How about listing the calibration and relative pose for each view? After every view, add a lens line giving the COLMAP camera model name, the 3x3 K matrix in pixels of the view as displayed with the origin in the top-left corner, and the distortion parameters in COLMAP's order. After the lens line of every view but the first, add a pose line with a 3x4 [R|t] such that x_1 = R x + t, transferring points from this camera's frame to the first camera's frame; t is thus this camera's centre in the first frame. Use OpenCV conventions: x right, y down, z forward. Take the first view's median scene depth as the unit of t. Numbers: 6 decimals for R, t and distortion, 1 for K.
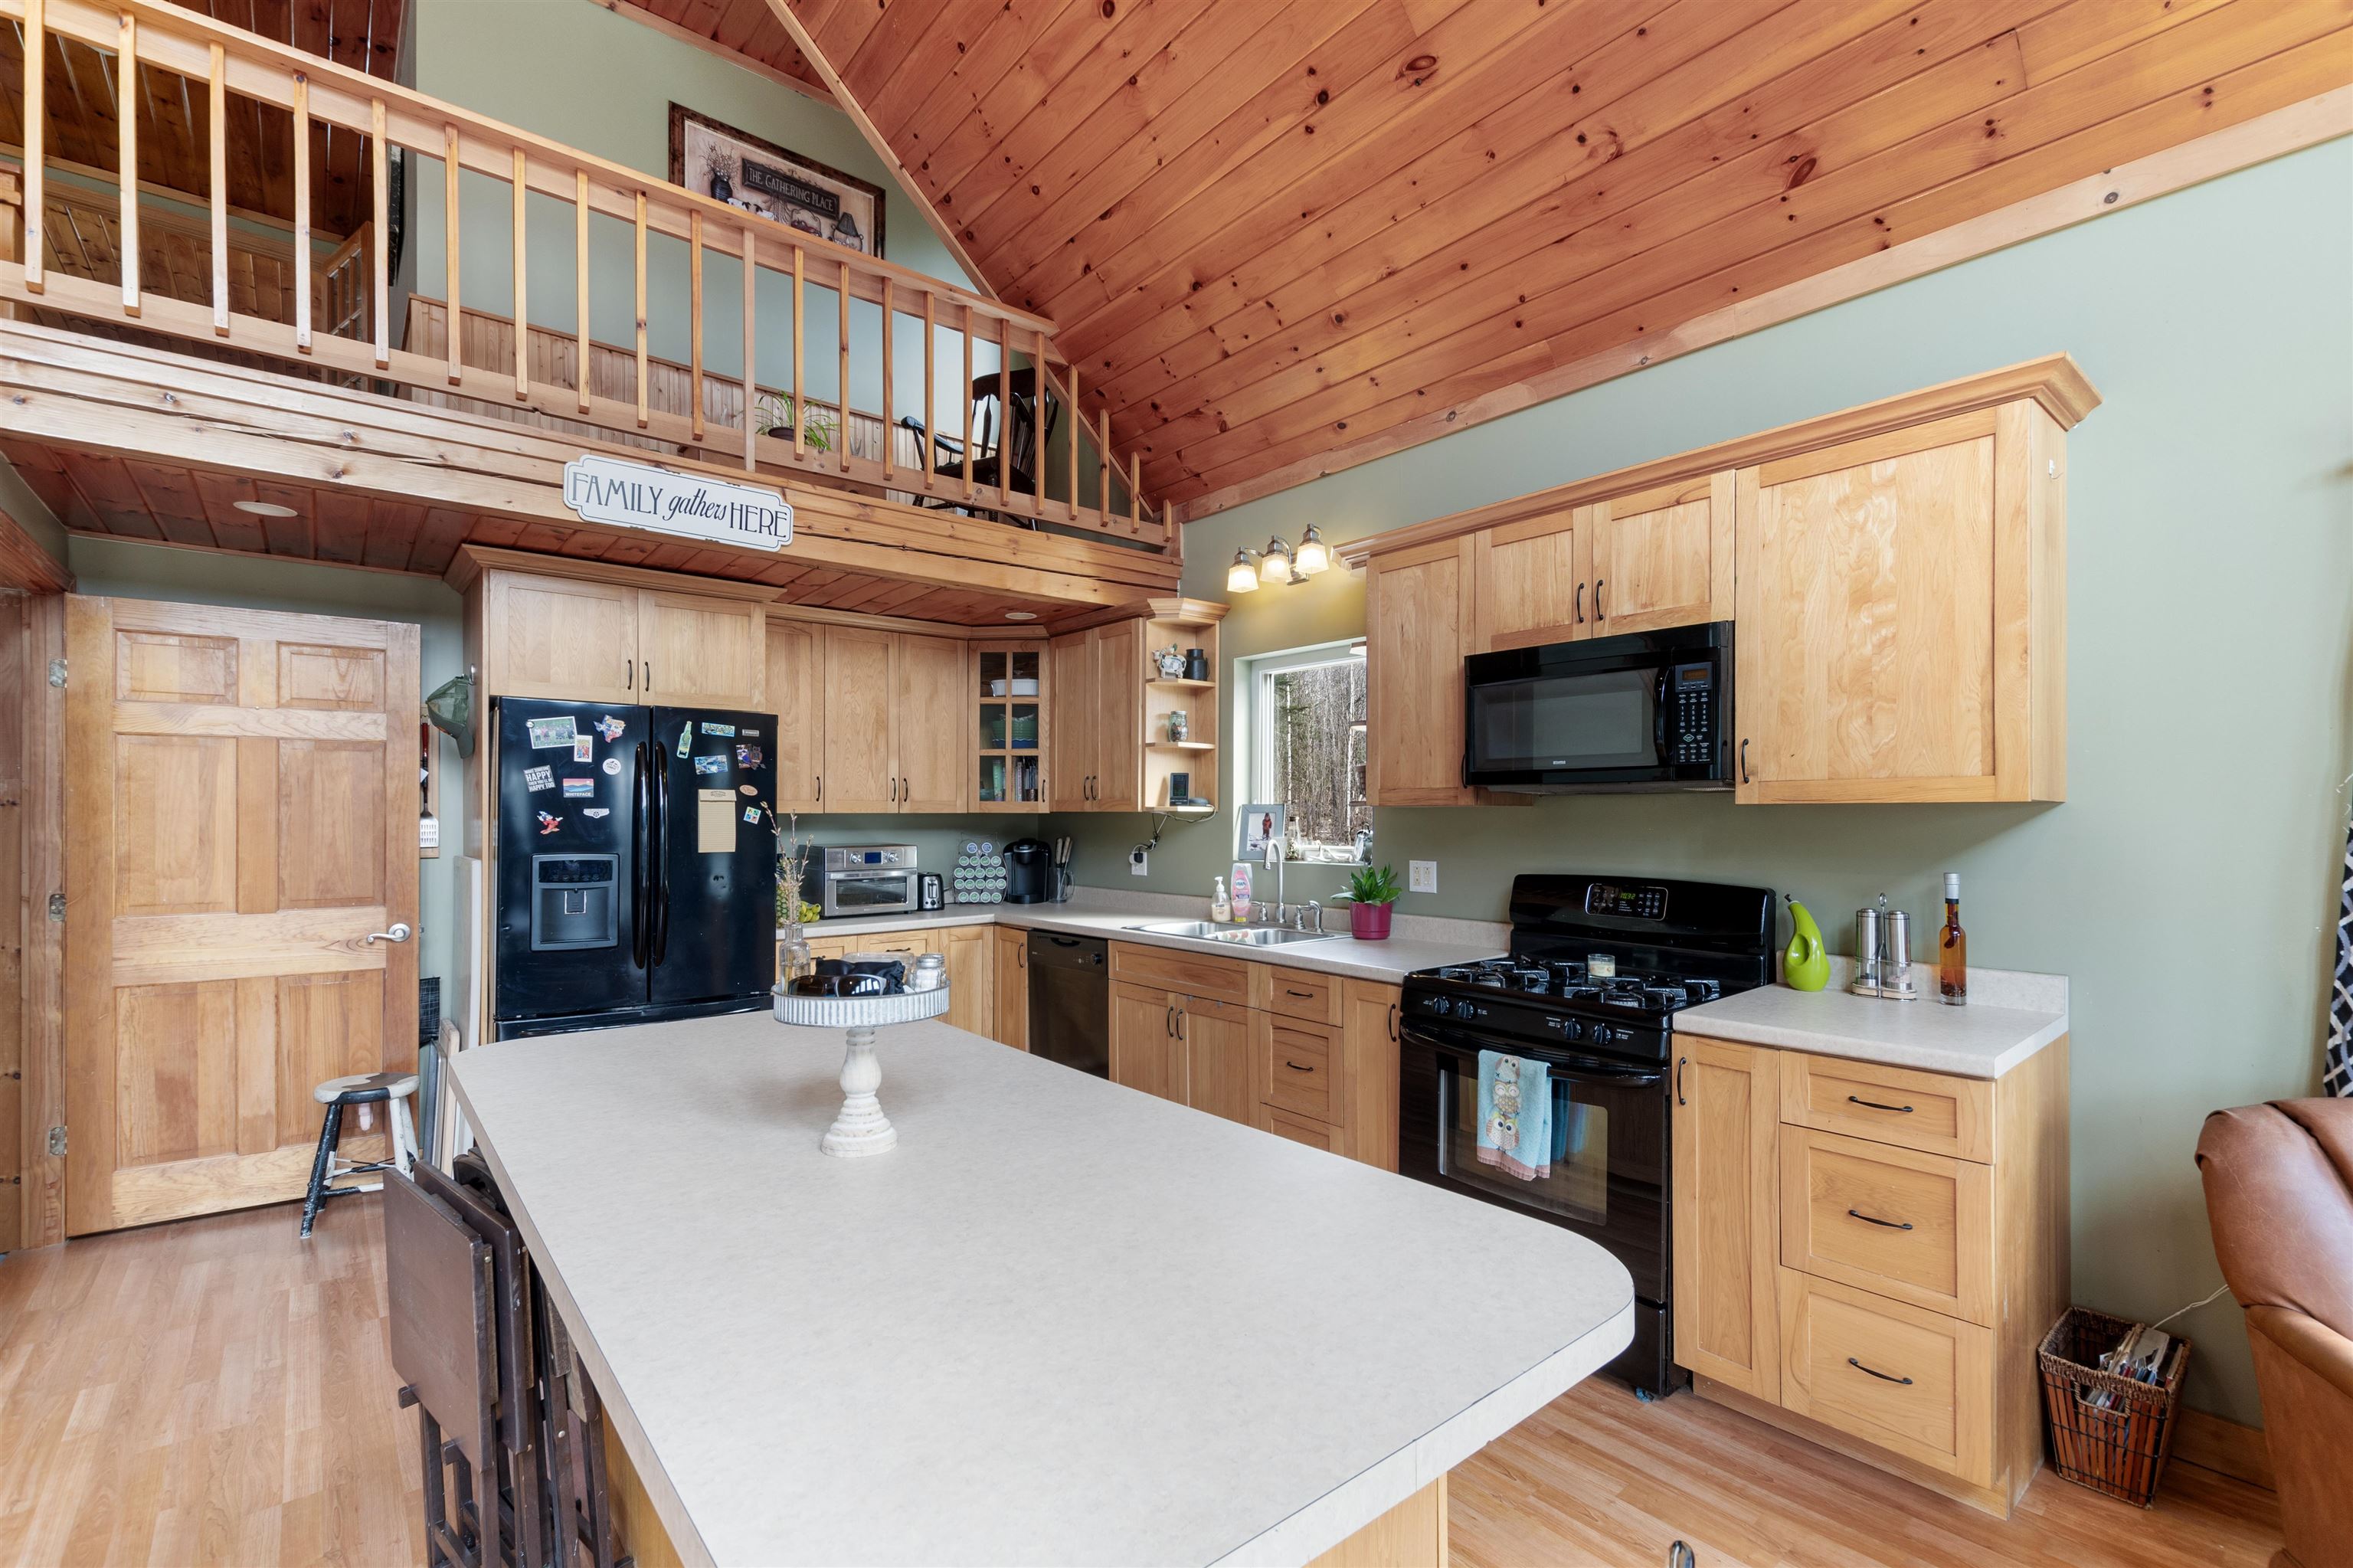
lens RADIAL K [[1025.6, 0, 1220.4], [0, 1025.6, 820.7], [0, 0, 1]] dist [0.008954, -0.004799]
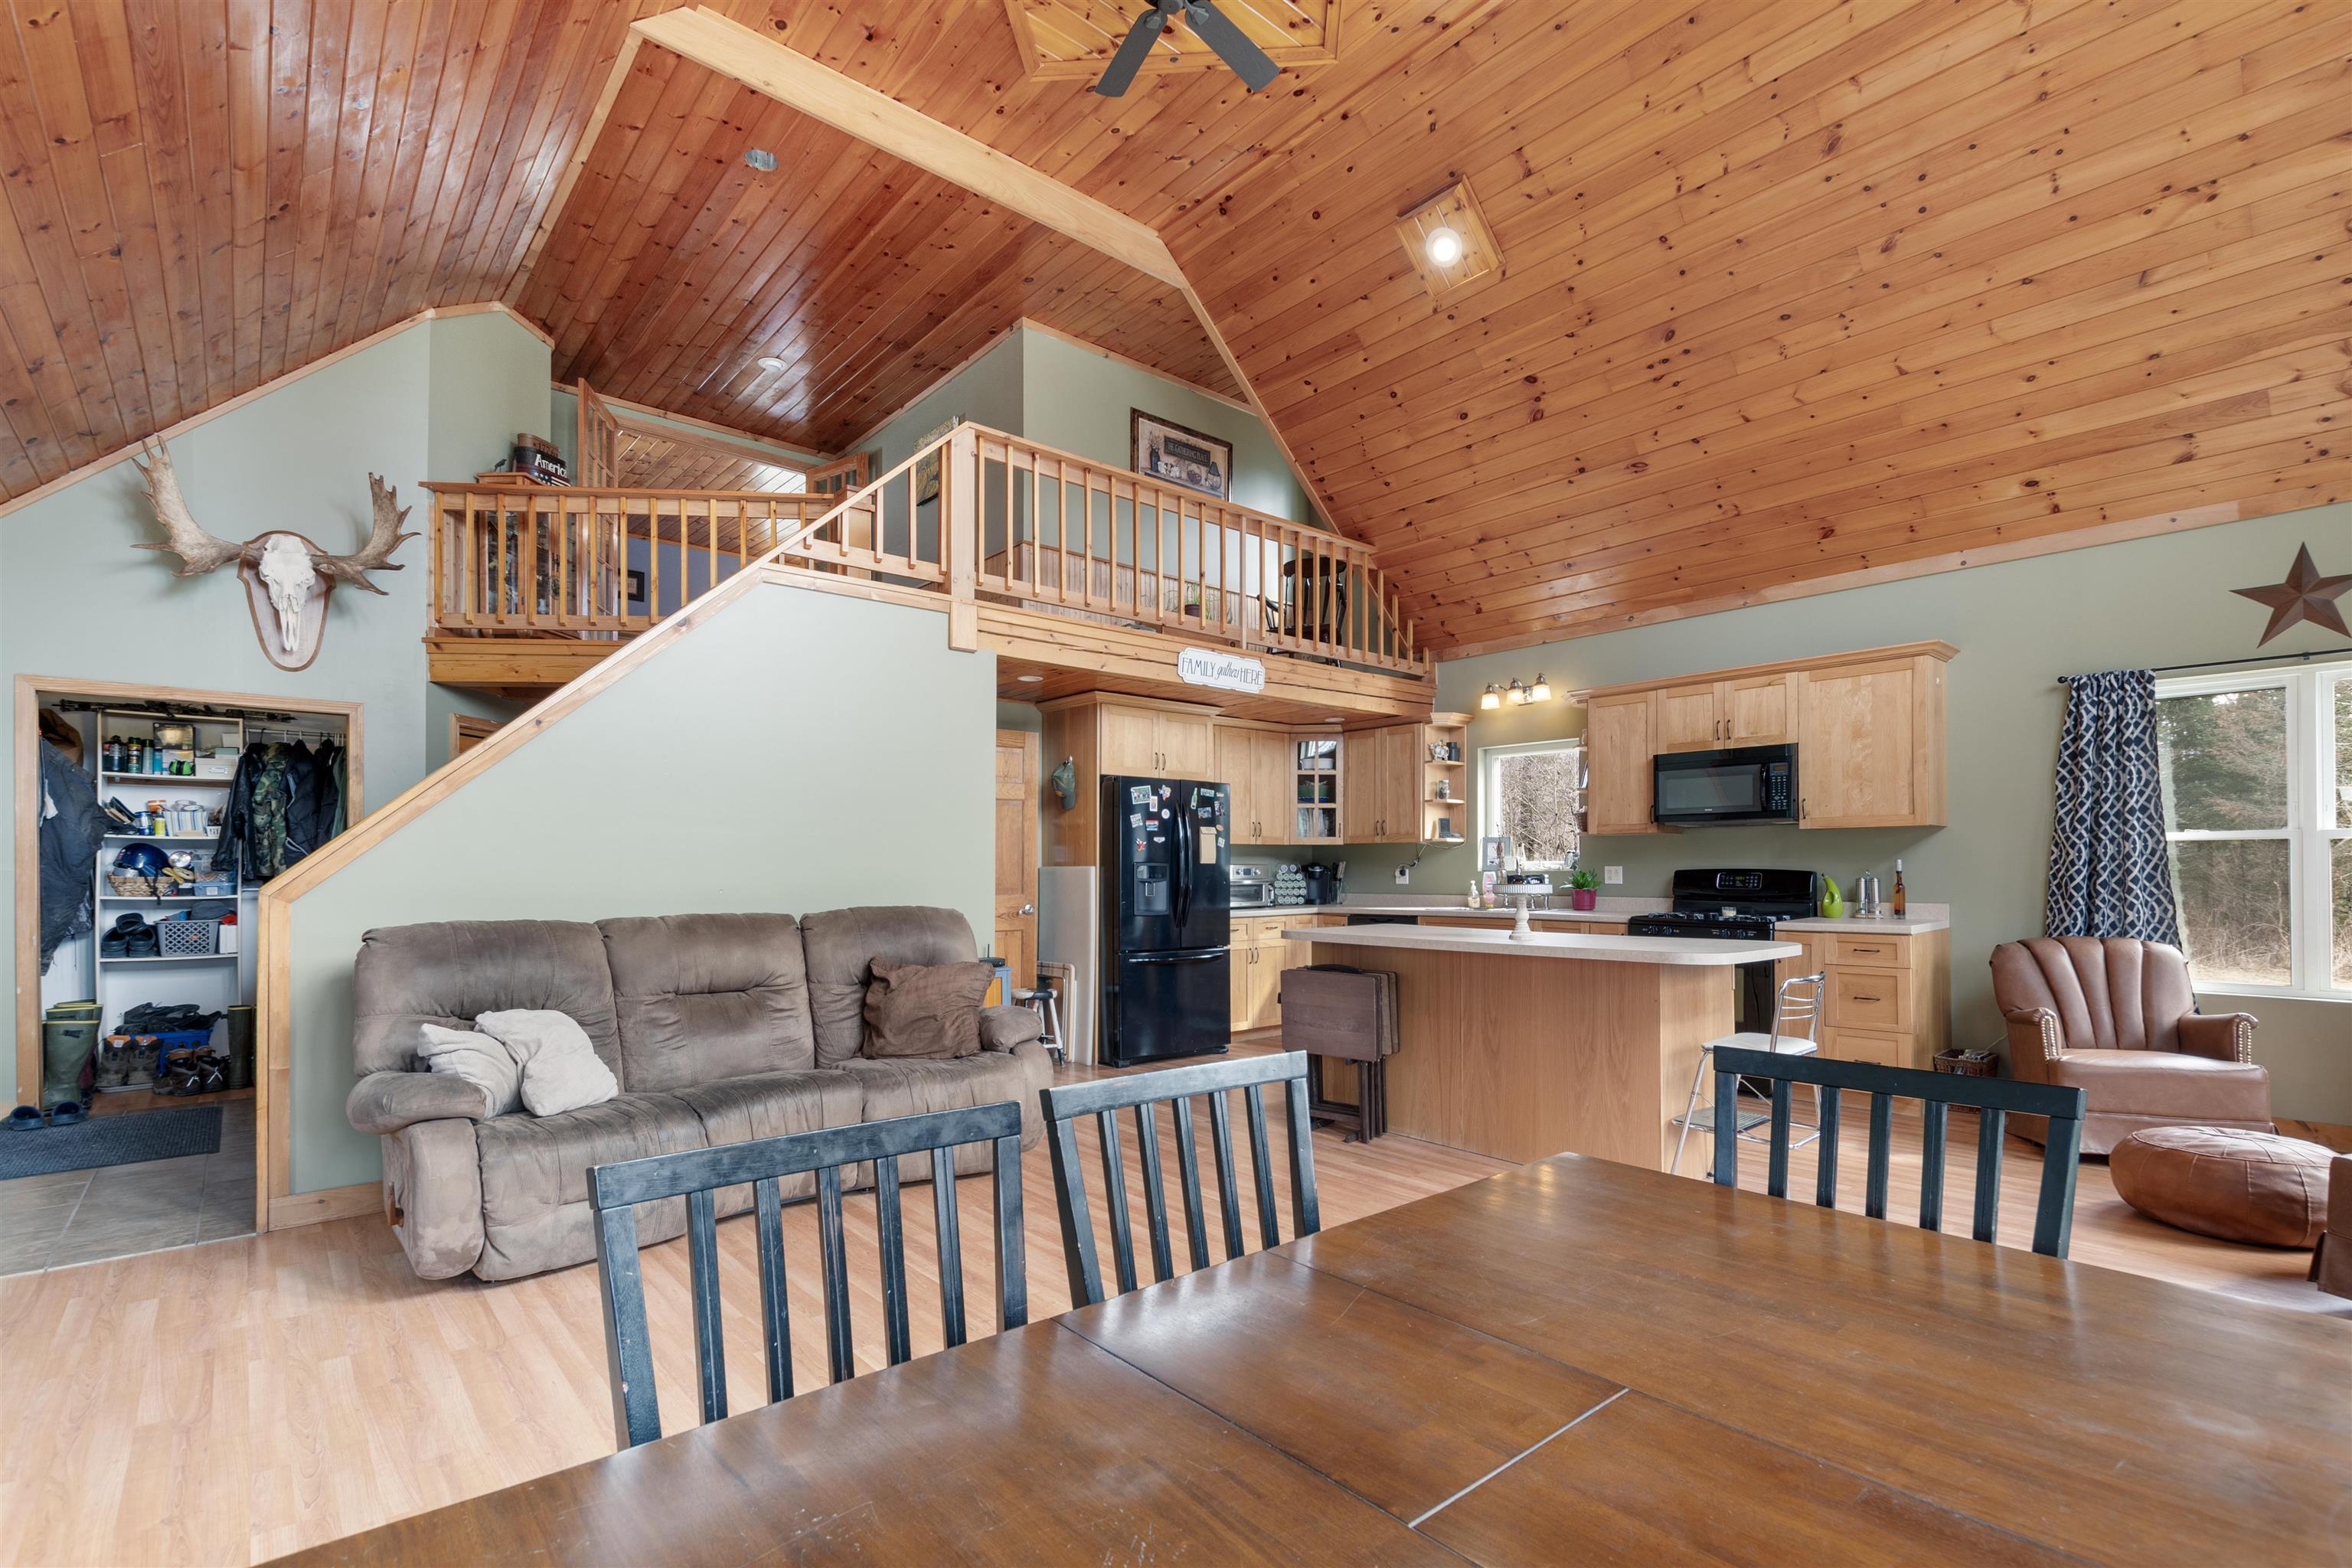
lens RADIAL K [[1025.1, 0, 1245.2], [0, 1025.1, 865.1], [0, 0, 1]] dist [0.008954, -0.004799]
pose [[0.999725, -0.003778, 0.023148, -0.559289], [0.003971, 0.999958, -0.008280, 0.058003], [-0.023116, 0.008370, 0.999698, -0.884511]]
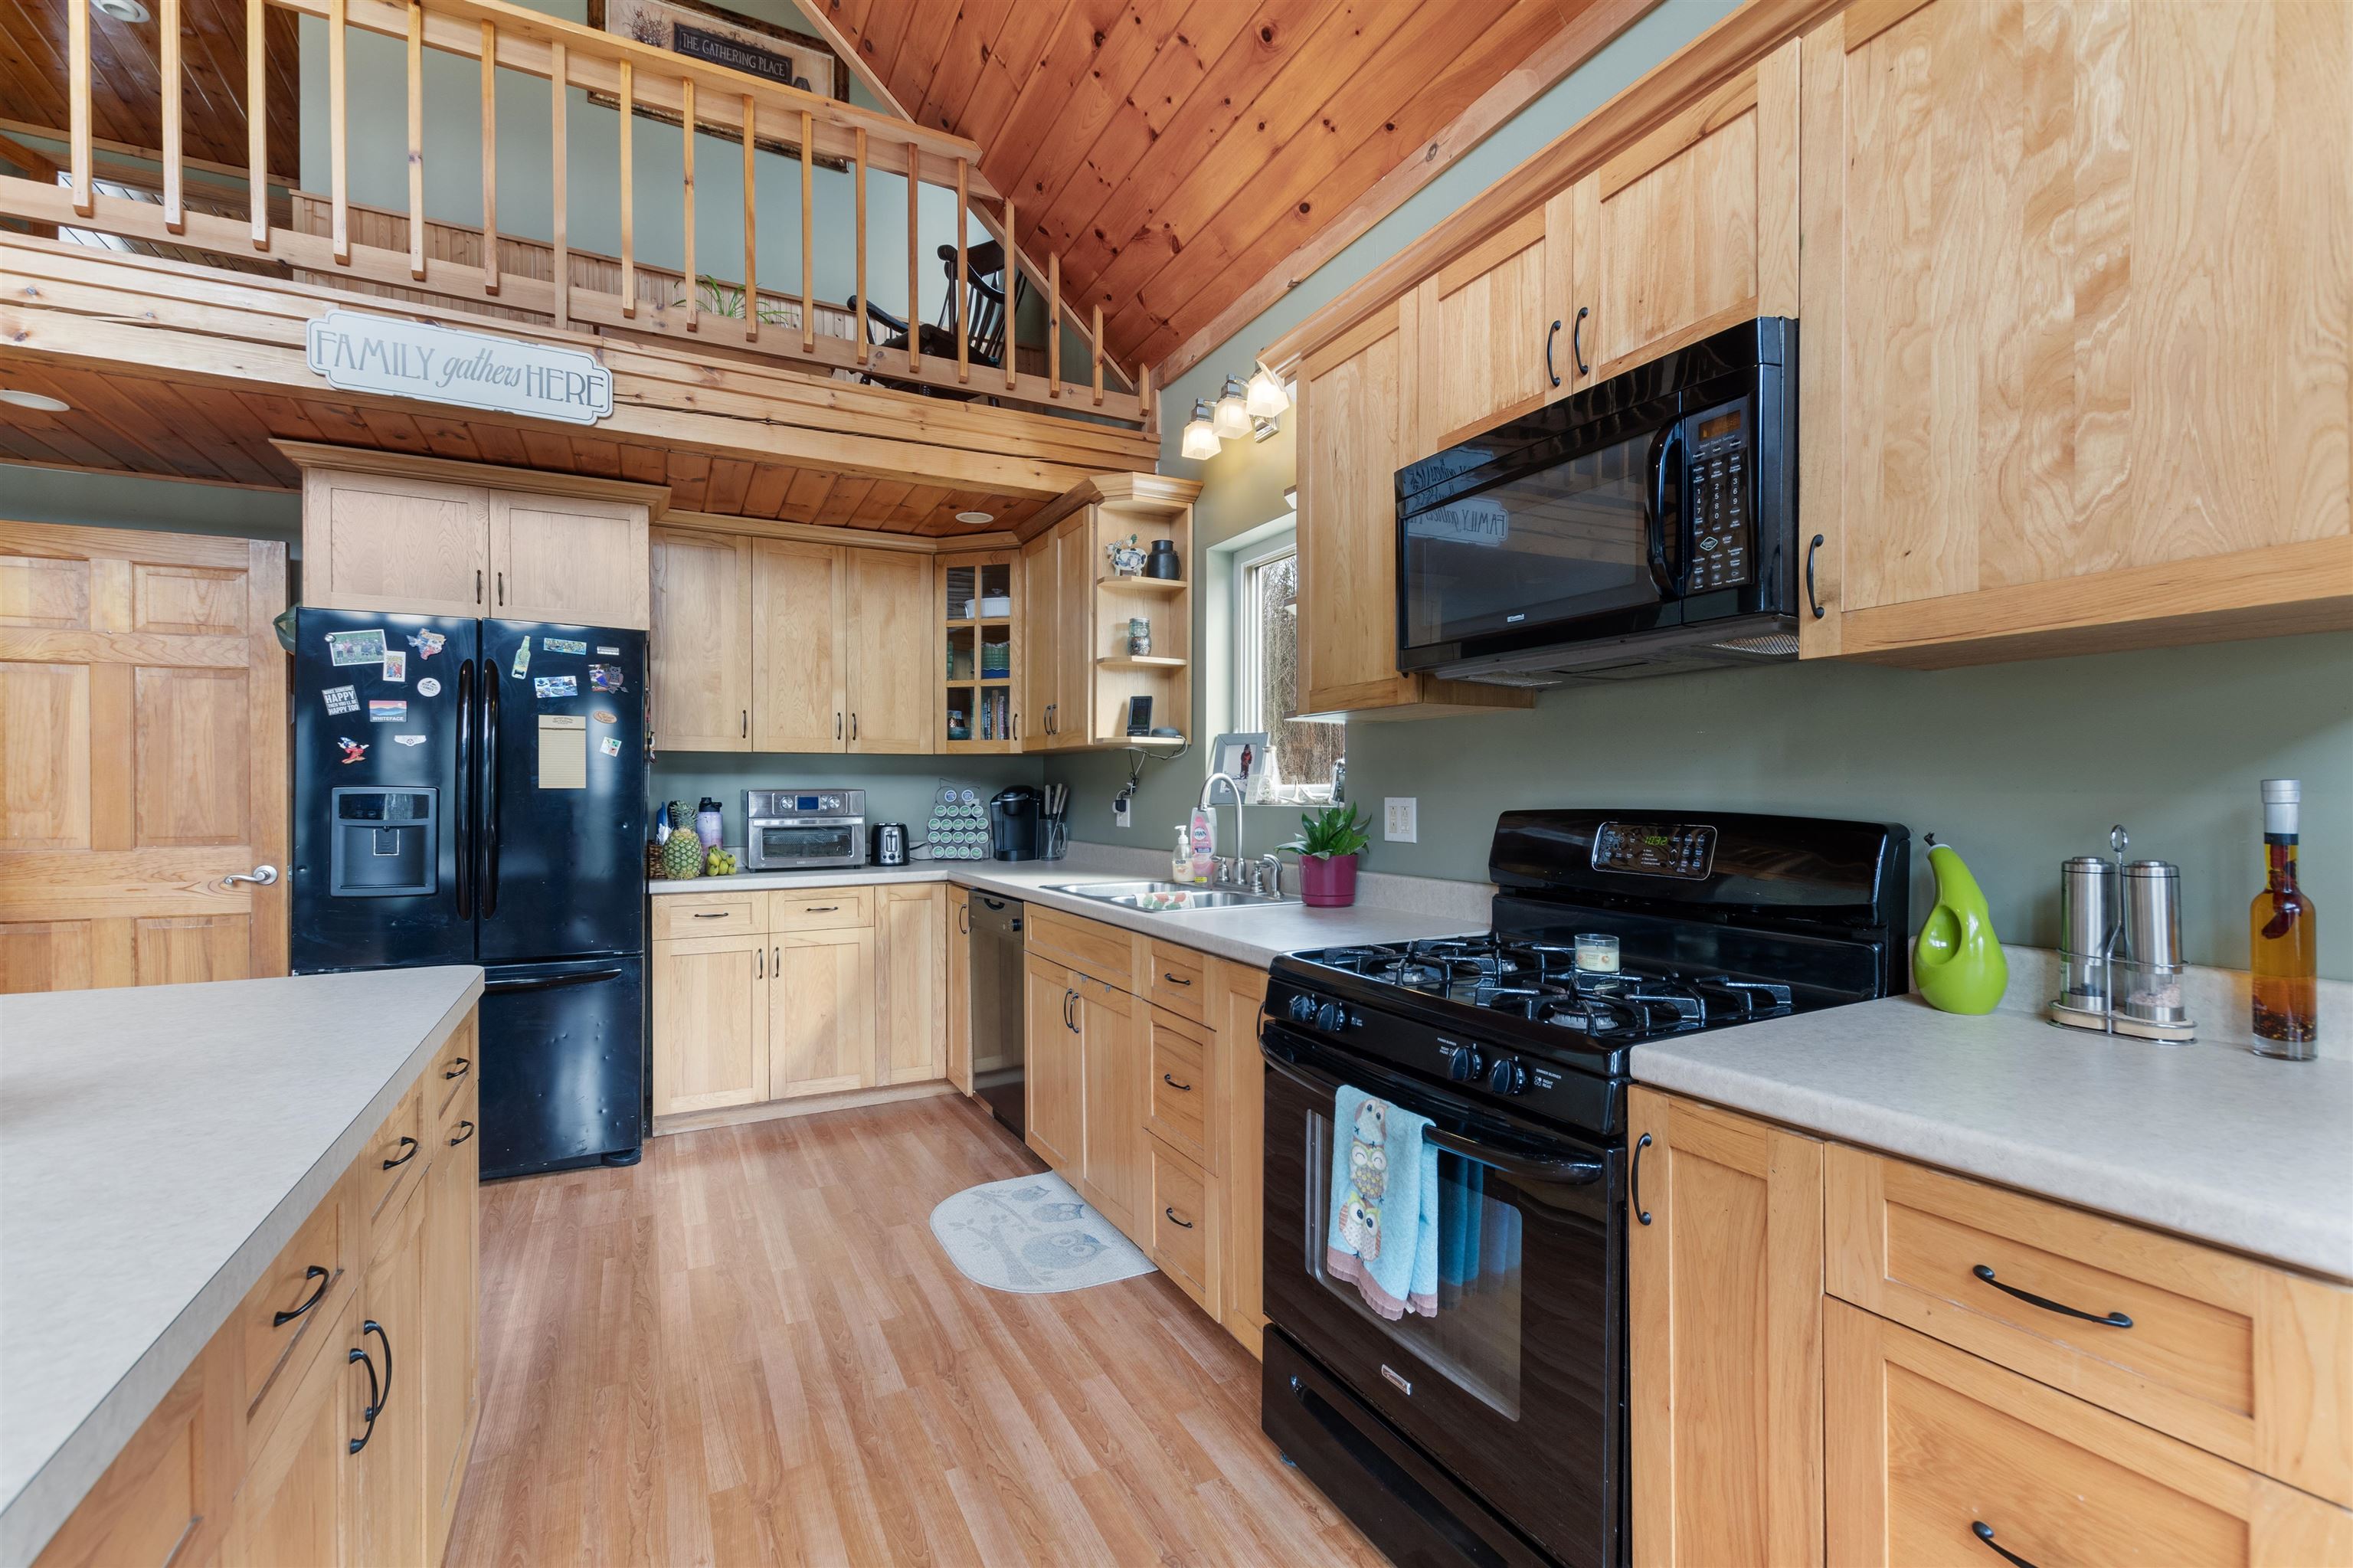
lens RADIAL K [[1025.6, 0, 1187.1], [0, 1025.6, 799.4], [0, 0, 1]] dist [0.008954, -0.004799]
pose [[0.973501, -0.001084, -0.228682, 0.252170], [0.002202, 0.999987, 0.004632, 0.043214], [0.228674, -0.005013, 0.973490, 0.324719]]
